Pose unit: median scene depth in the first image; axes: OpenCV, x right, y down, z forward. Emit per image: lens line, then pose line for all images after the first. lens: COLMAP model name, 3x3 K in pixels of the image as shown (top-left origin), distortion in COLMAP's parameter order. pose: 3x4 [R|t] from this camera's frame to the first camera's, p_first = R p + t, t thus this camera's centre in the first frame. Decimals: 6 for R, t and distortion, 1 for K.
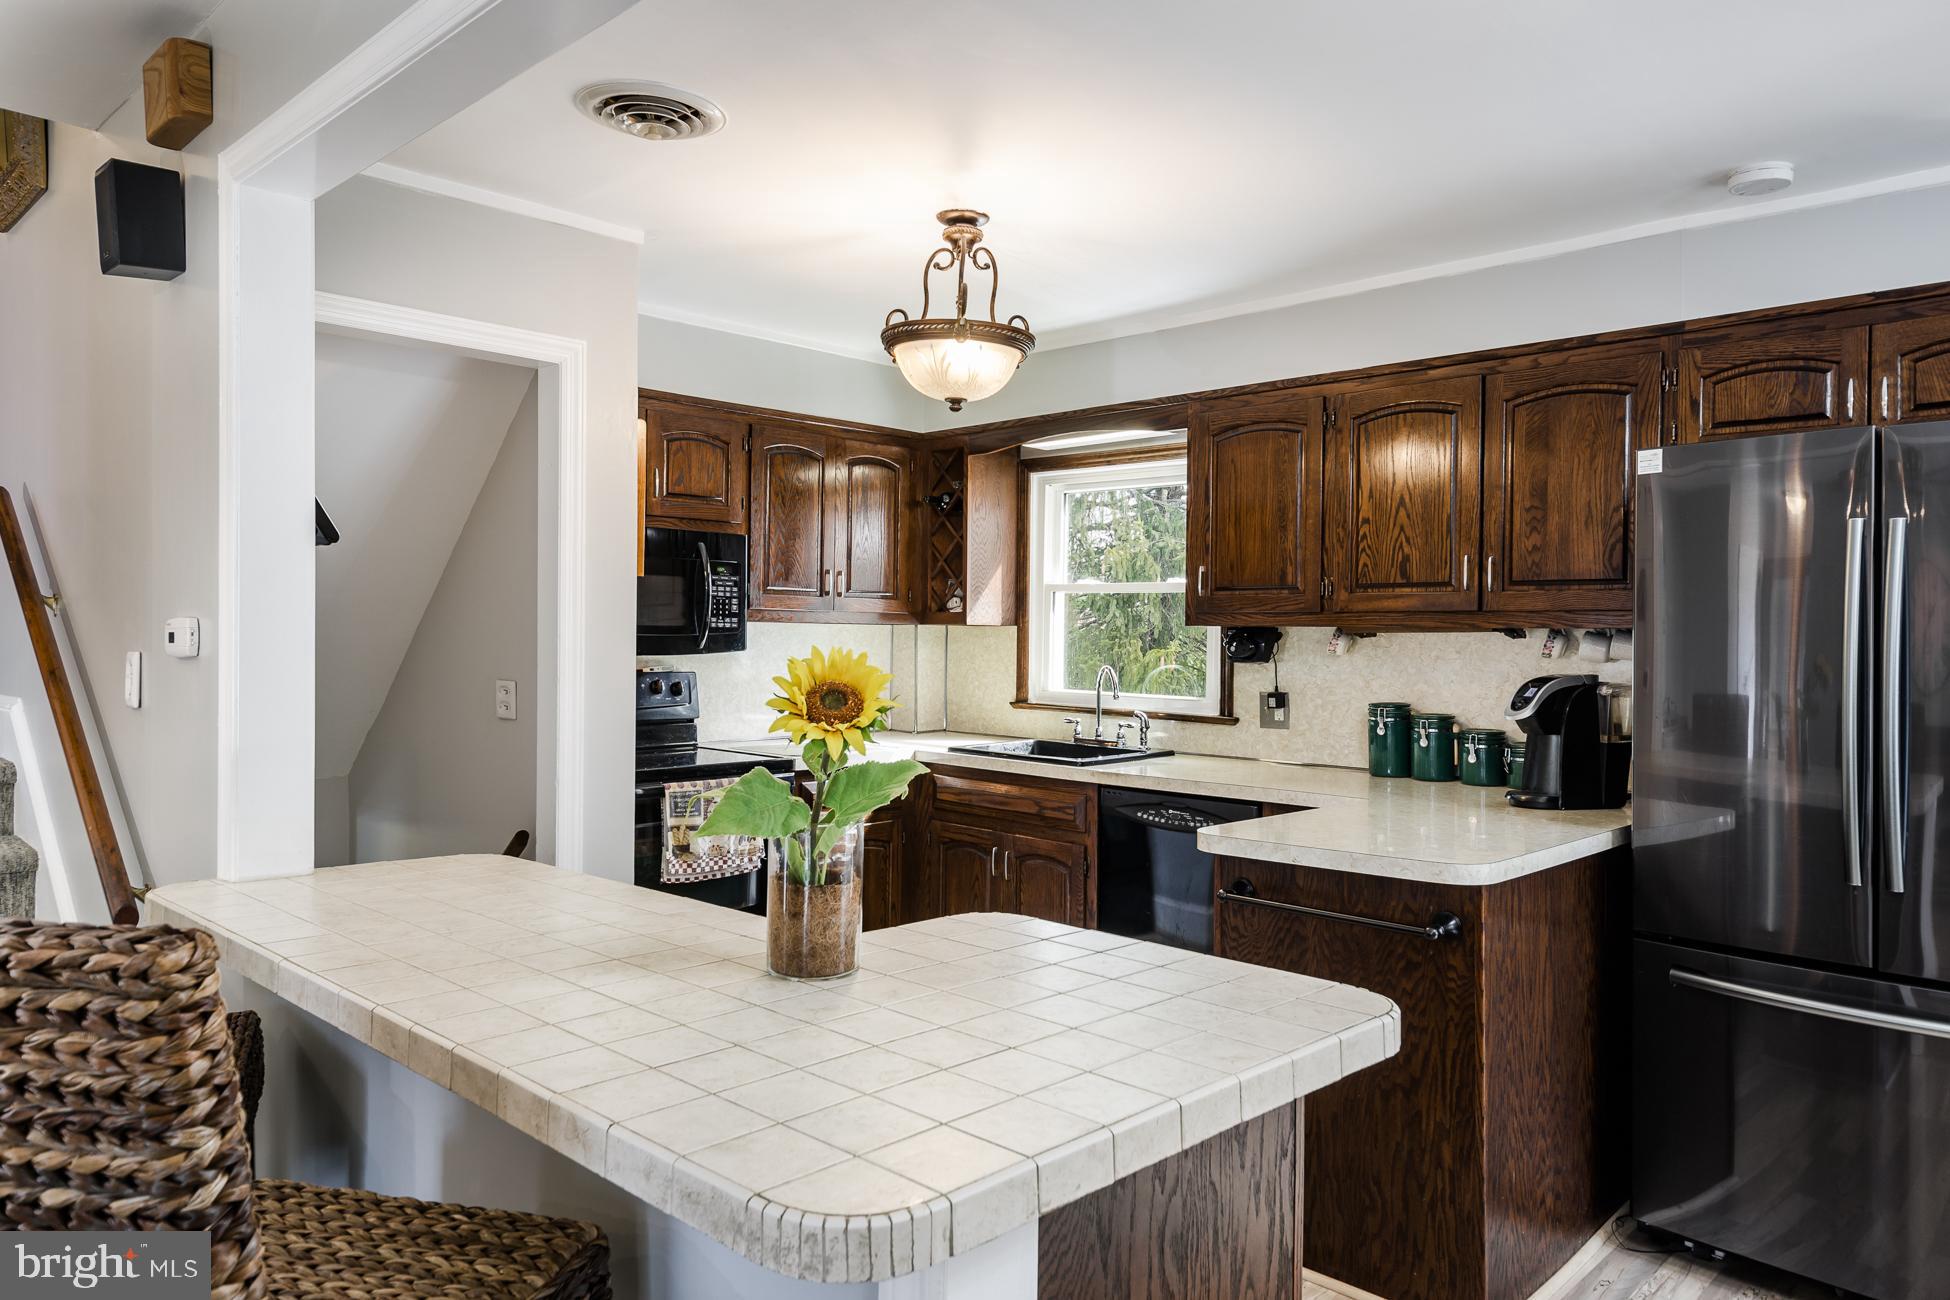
lens RADIAL K [[1246.5, 0, 959.4], [0, 1246.5, 656.8], [0, 0, 1]] dist [0.002075, -0.001191]
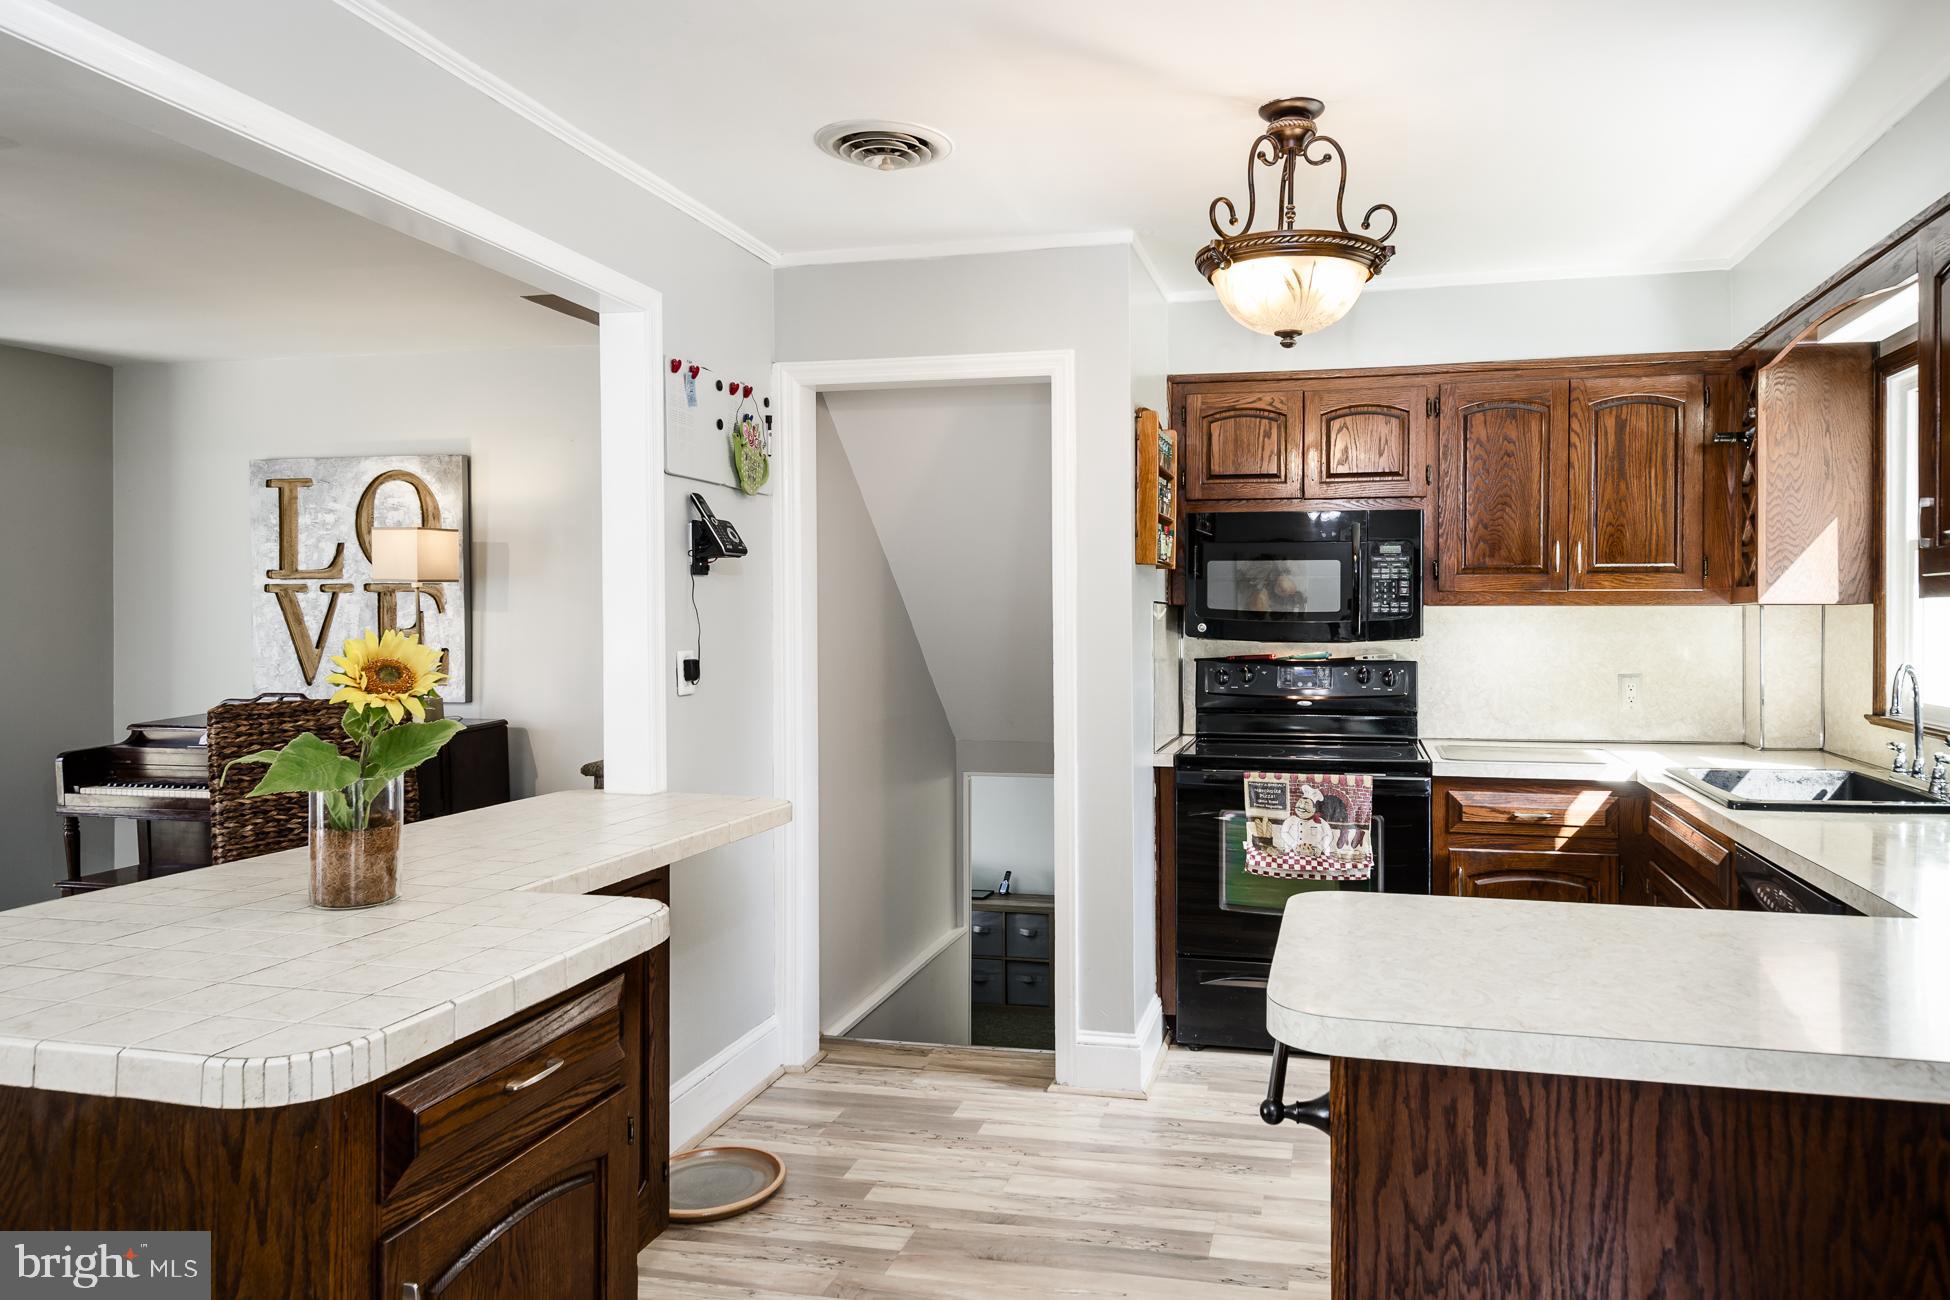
lens RADIAL K [[1153.8, 0, 972.3], [0, 1153.8, 639.9], [0, 0, 1]] dist [-0.027068, -0.002983]
pose [[0.536644, 0.001679, -0.843807, 0.410796], [-0.006353, 0.999978, -0.002050, 0.000282], [0.843785, 0.006461, 0.536643, 0.325311]]
